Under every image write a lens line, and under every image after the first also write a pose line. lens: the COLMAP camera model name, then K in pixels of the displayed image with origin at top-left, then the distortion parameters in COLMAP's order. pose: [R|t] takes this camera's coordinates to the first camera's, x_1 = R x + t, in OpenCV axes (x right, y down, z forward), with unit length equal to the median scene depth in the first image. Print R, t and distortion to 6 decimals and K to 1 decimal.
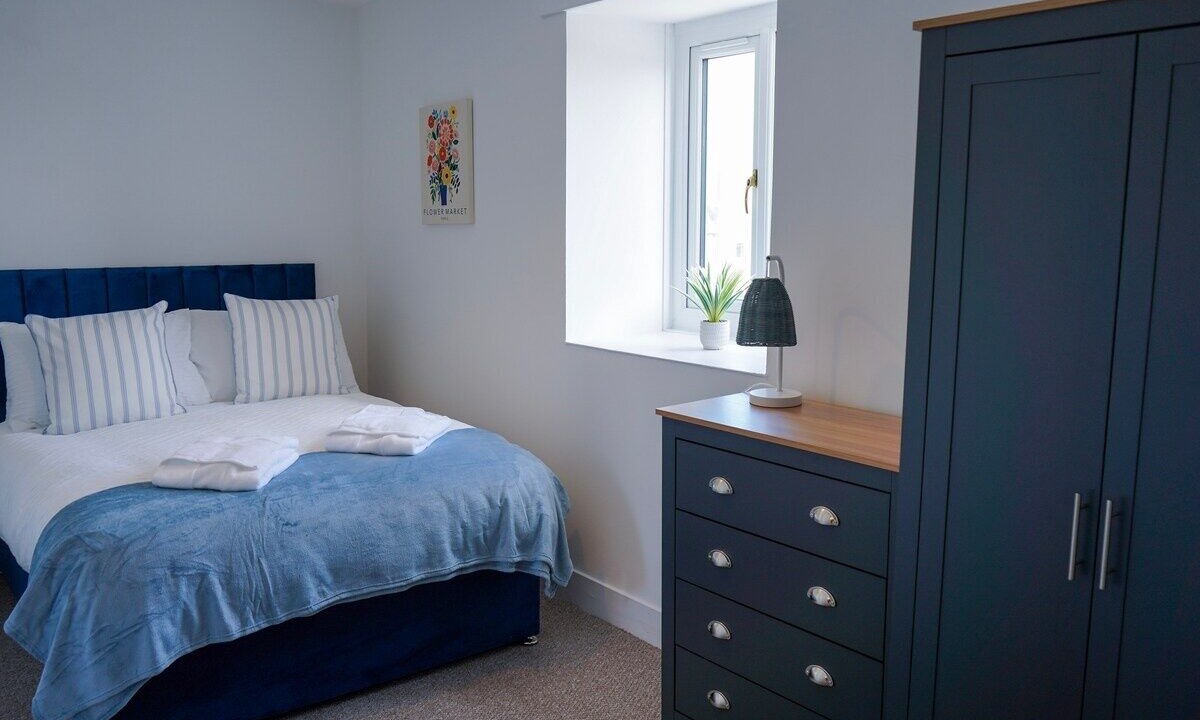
lens RADIAL K [[957.4, 0, 600.0], [0, 957.4, 360.0], [0, 0, 1]] dist [-0.011149, 0.001976]
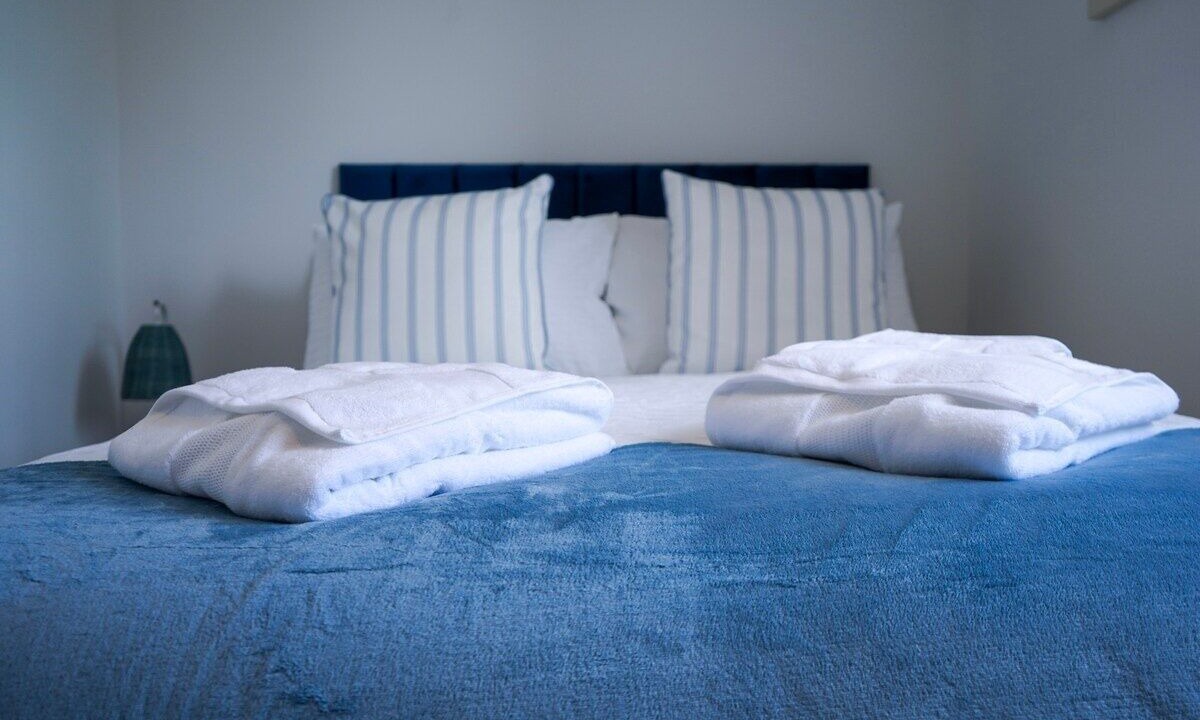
lens RADIAL K [[957.4, 0, 600.0], [0, 957.4, 360.0], [0, 0, 1]] dist [-0.011149, 0.001976]
pose [[0.791123, 0.011879, -0.611541, -0.128593], [-0.070872, 0.994857, -0.072359, 0.092991], [0.607537, 0.100586, 0.787897, 0.737962]]
